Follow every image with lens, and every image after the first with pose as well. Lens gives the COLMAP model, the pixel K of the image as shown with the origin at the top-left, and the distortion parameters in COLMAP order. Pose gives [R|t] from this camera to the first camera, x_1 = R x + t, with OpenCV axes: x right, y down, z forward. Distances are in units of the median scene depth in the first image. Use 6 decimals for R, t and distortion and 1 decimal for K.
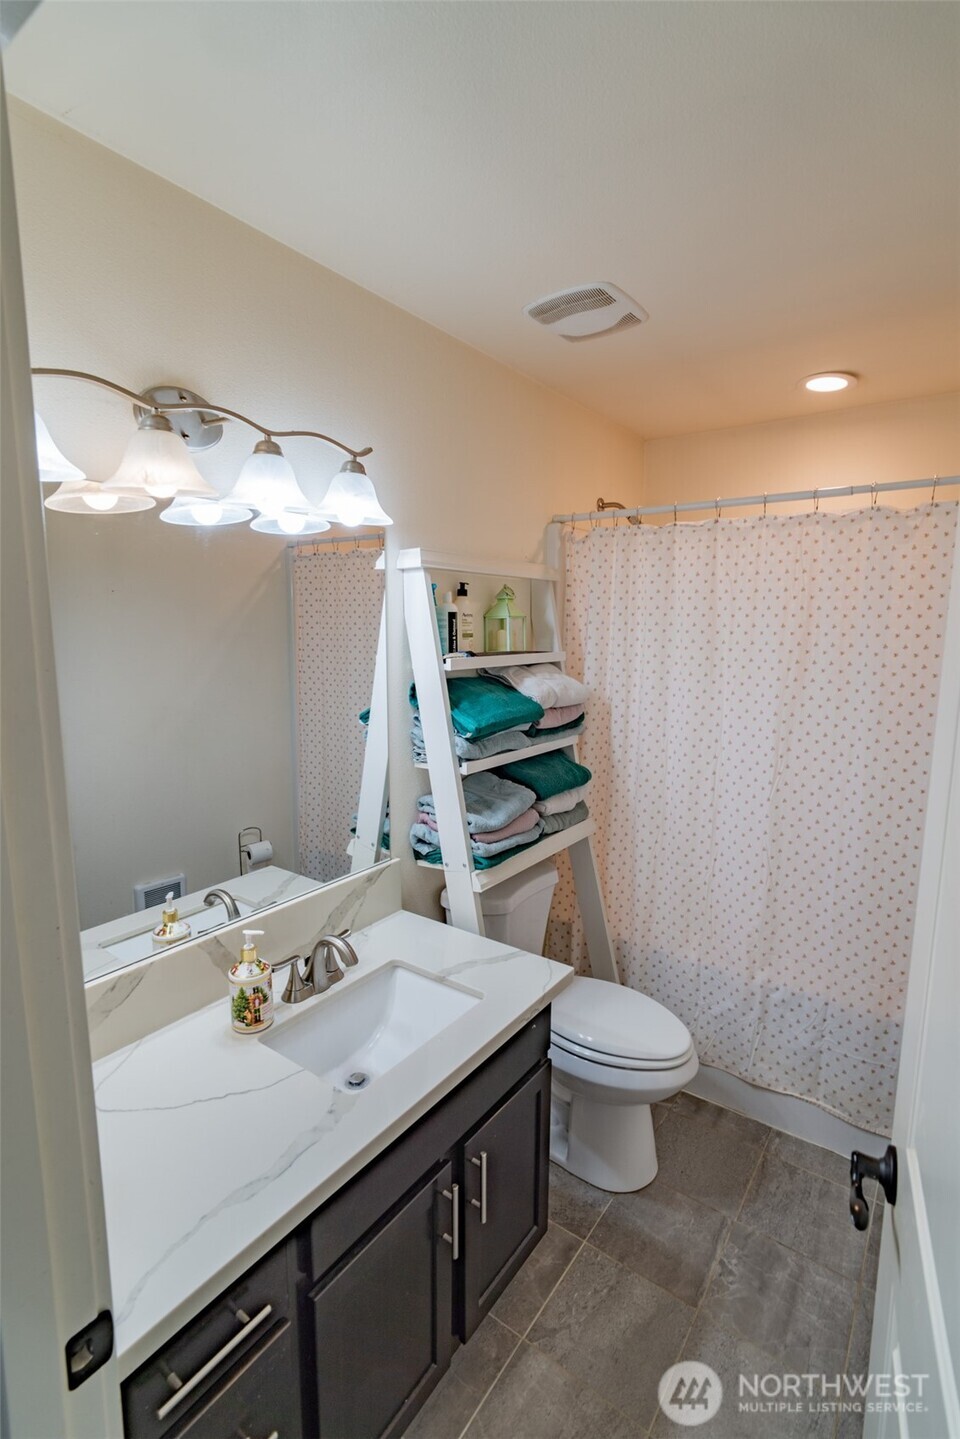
lens RADIAL K [[673.2, 0, 479.5], [0, 673.2, 722.1], [0, 0, 1]] dist [-0.020040, 0.009982]
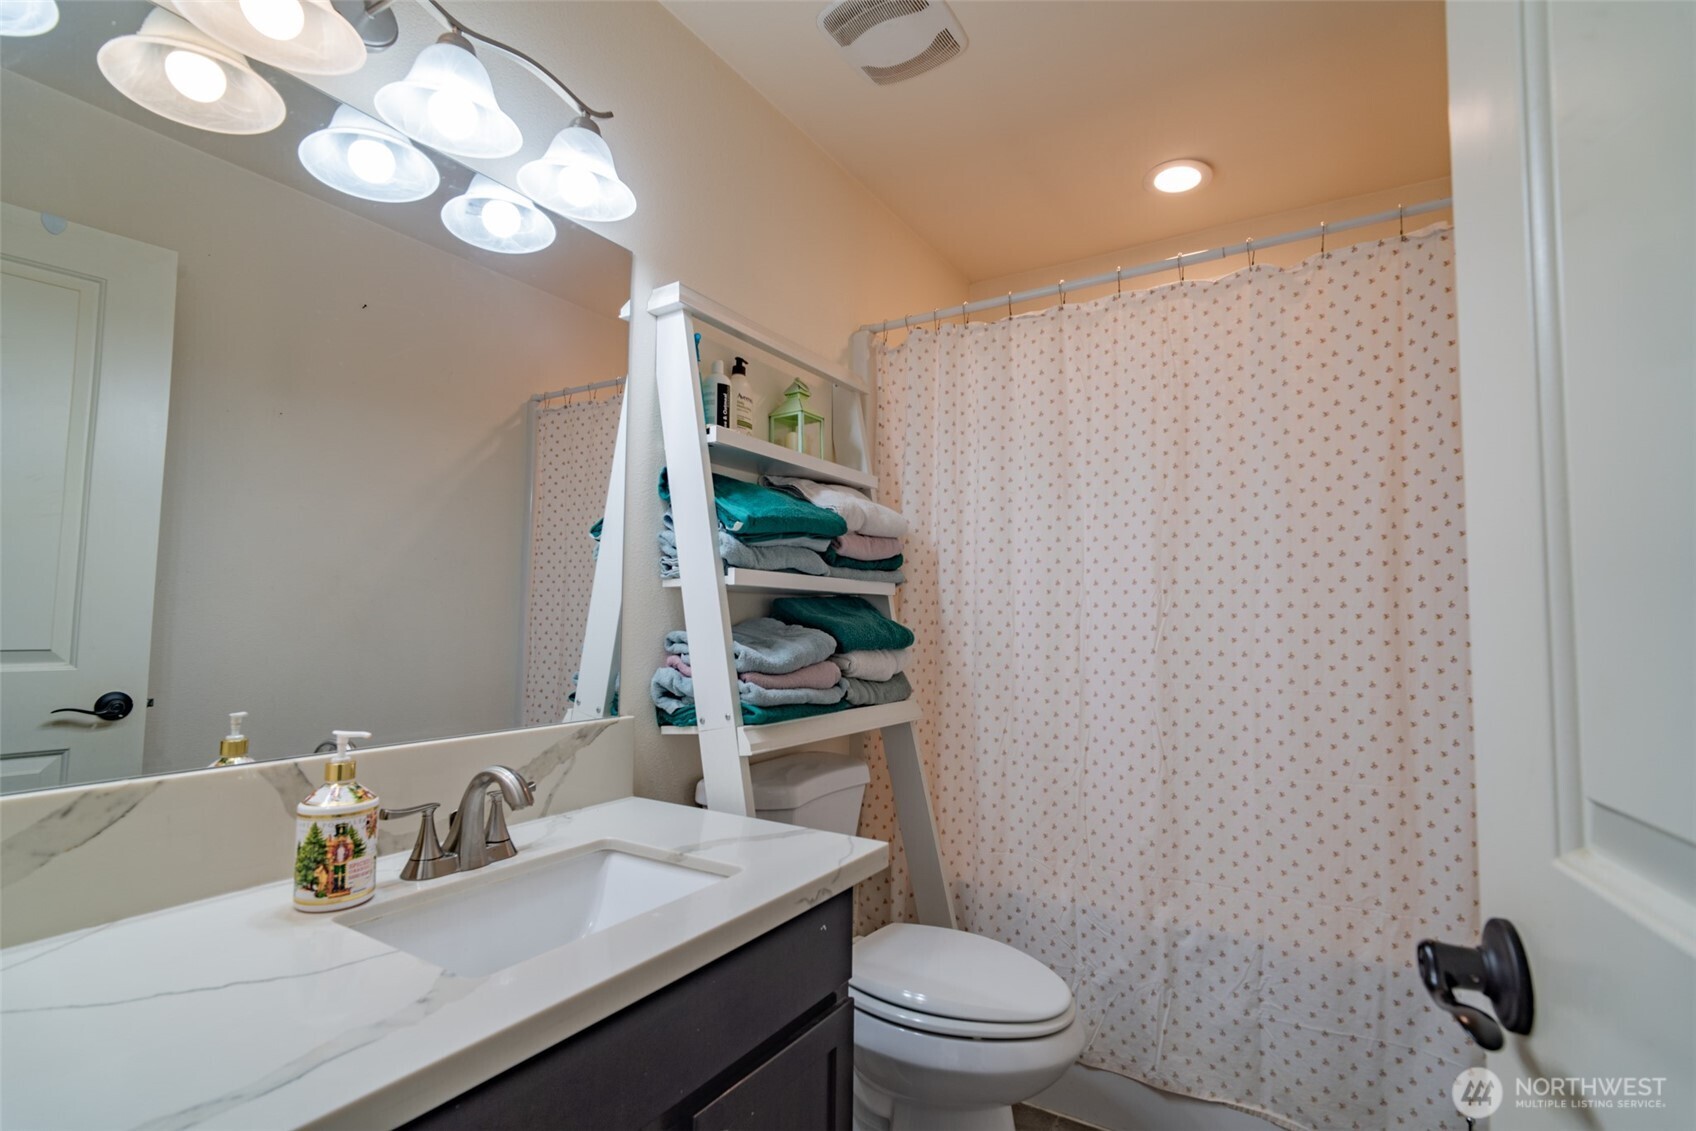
lens RADIAL K [[793.5, 0, 845.6], [0, 793.5, 567.2], [0, 0, 1]] dist [-0.020040, 0.009982]
pose [[0.997386, 0.012674, 0.071142, 0.034201], [0.002352, 0.978283, -0.207262, 0.211054], [-0.072224, 0.206887, 0.975695, 0.167701]]
